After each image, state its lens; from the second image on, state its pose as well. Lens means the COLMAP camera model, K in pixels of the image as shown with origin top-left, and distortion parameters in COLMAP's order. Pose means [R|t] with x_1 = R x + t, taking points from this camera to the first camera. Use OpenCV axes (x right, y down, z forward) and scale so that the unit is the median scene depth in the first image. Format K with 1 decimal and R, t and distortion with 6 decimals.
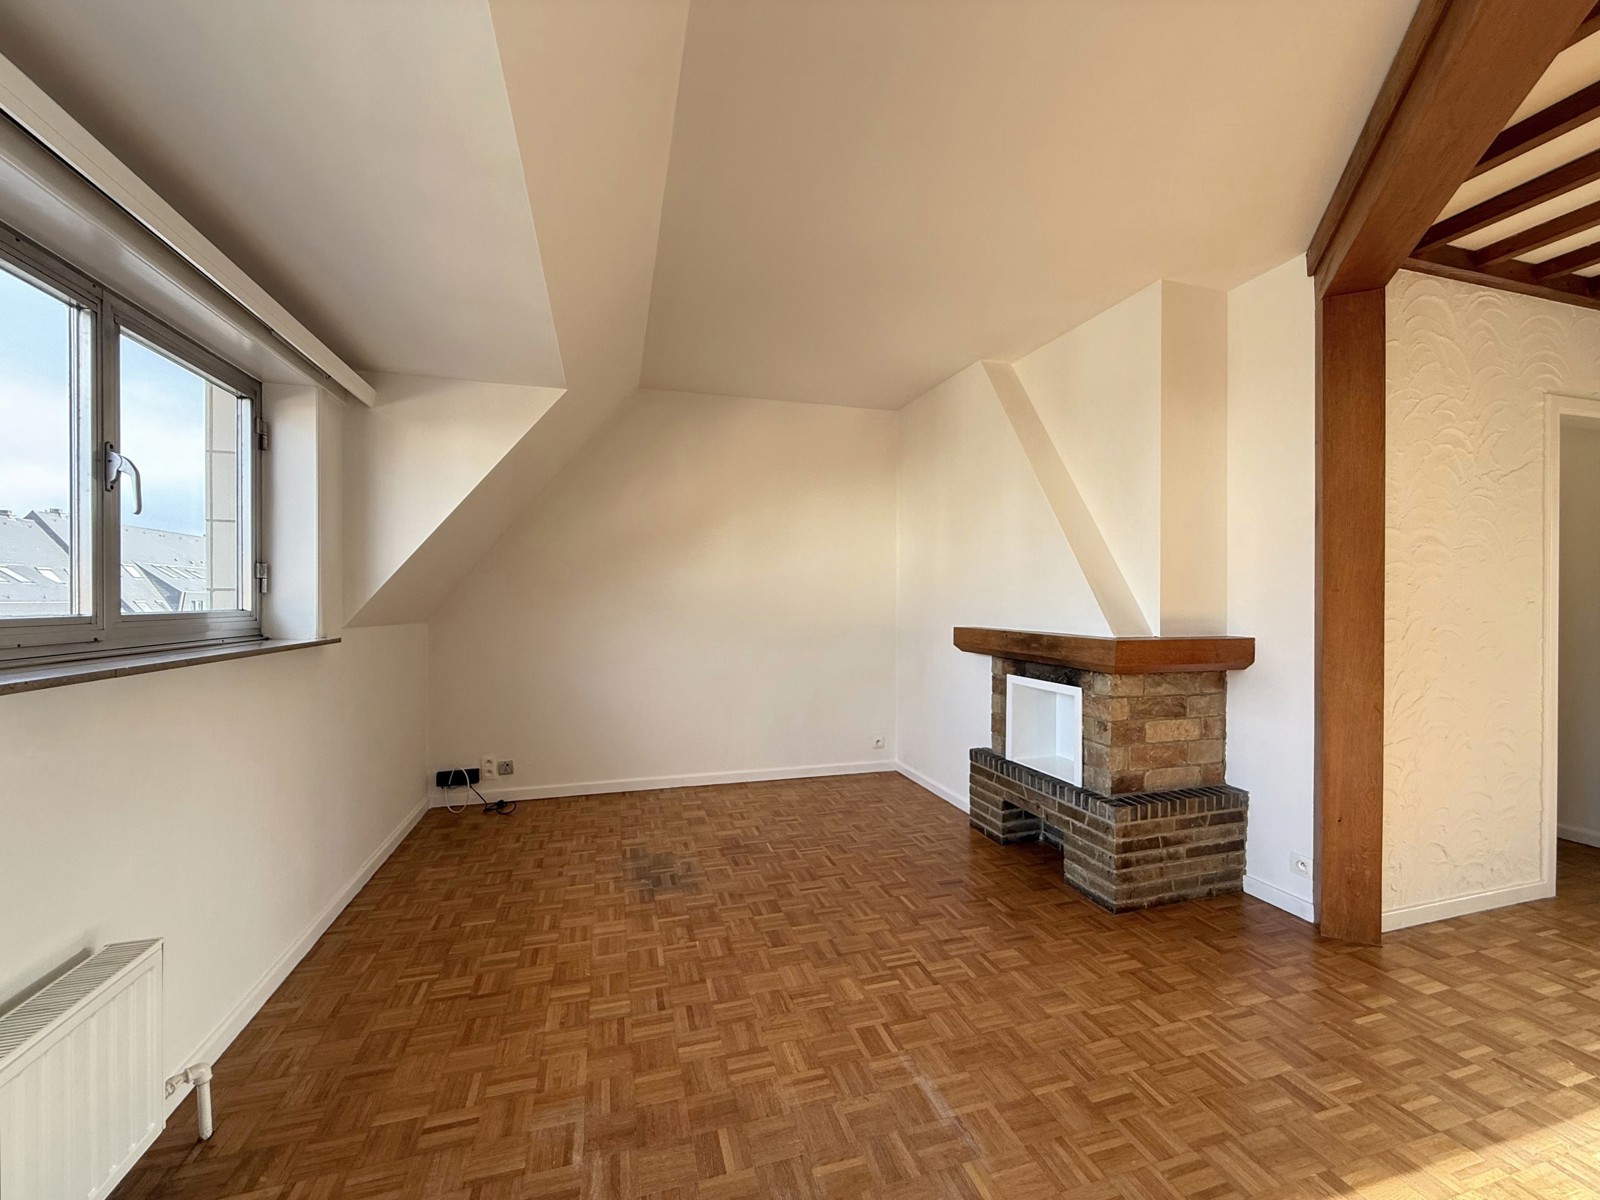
lens RADIAL K [[640.2, 0, 798.7], [0, 640.2, 604.4], [0, 0, 1]] dist [0.000433, 0.000224]
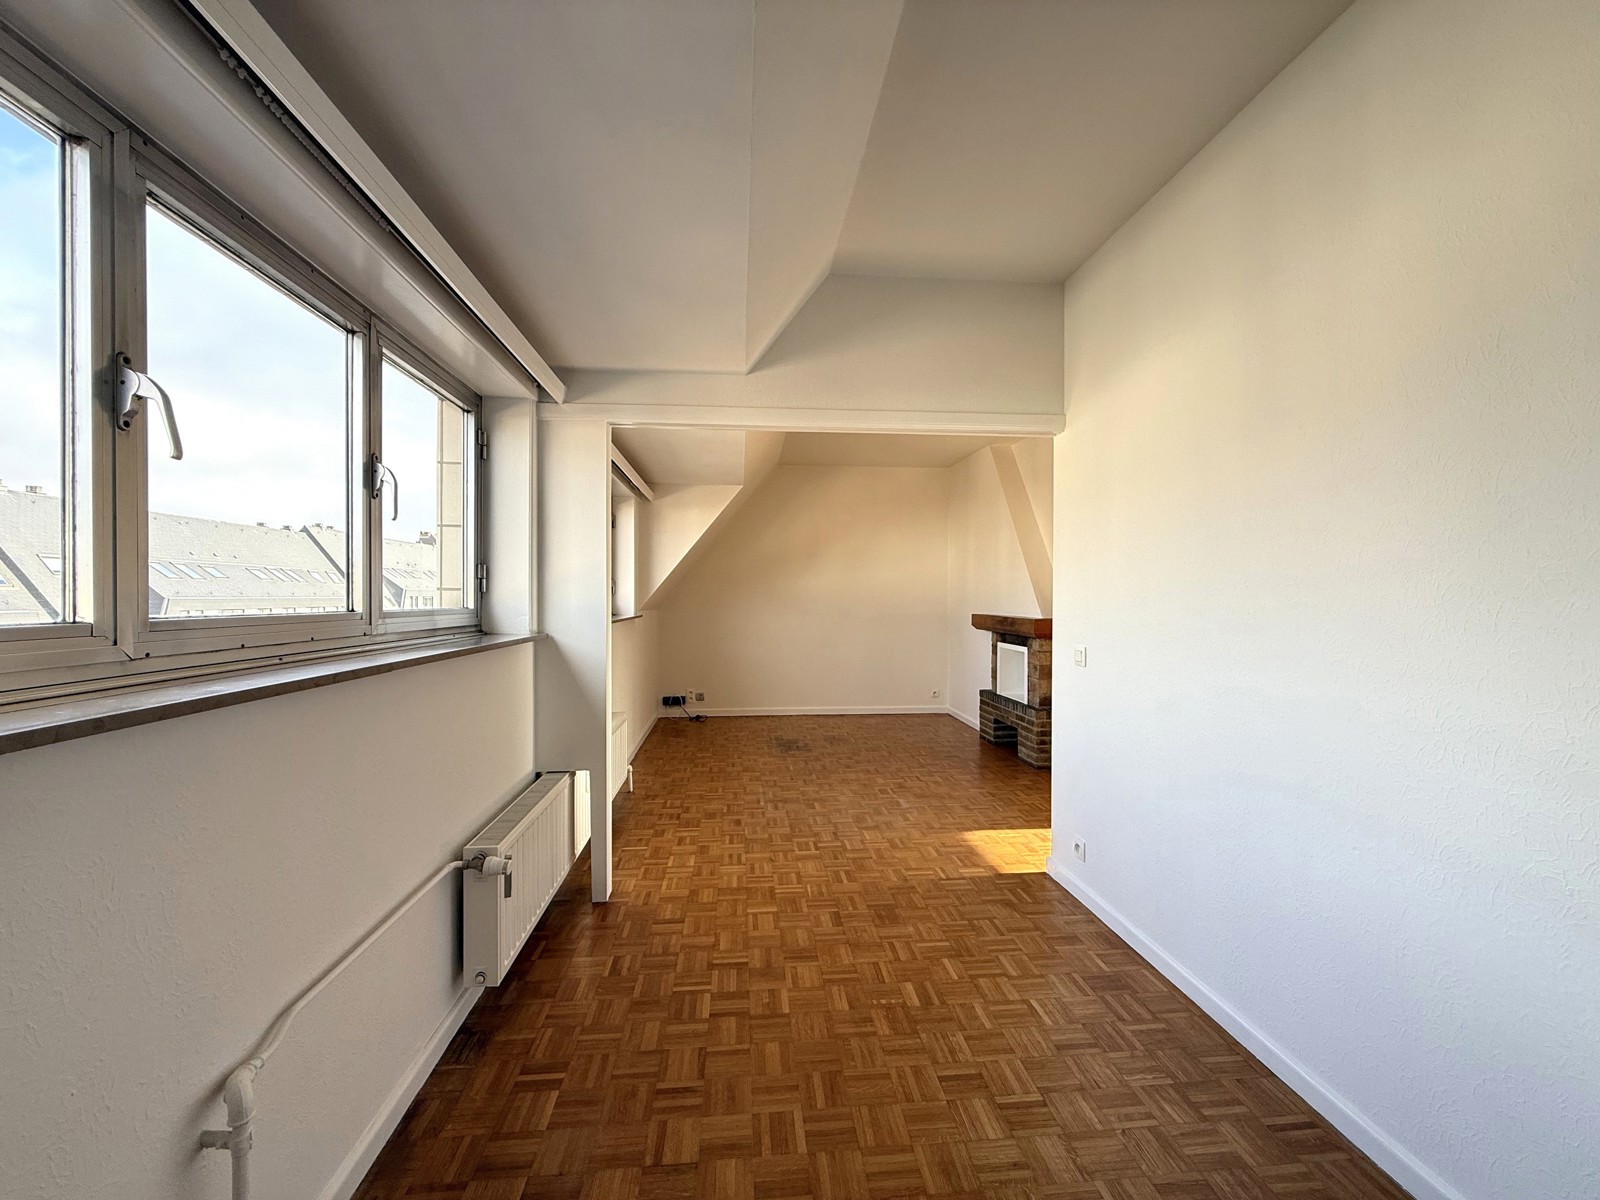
lens RADIAL K [[640.2, 0, 798.1], [0, 640.2, 596.8], [0, 0, 1]] dist [0.000433, 0.000224]
pose [[0.980708, 0.001221, -0.195474, 0.174335], [-0.002515, 0.999977, -0.006369, 0.005358], [0.195462, 0.006738, 0.980688, -0.858349]]
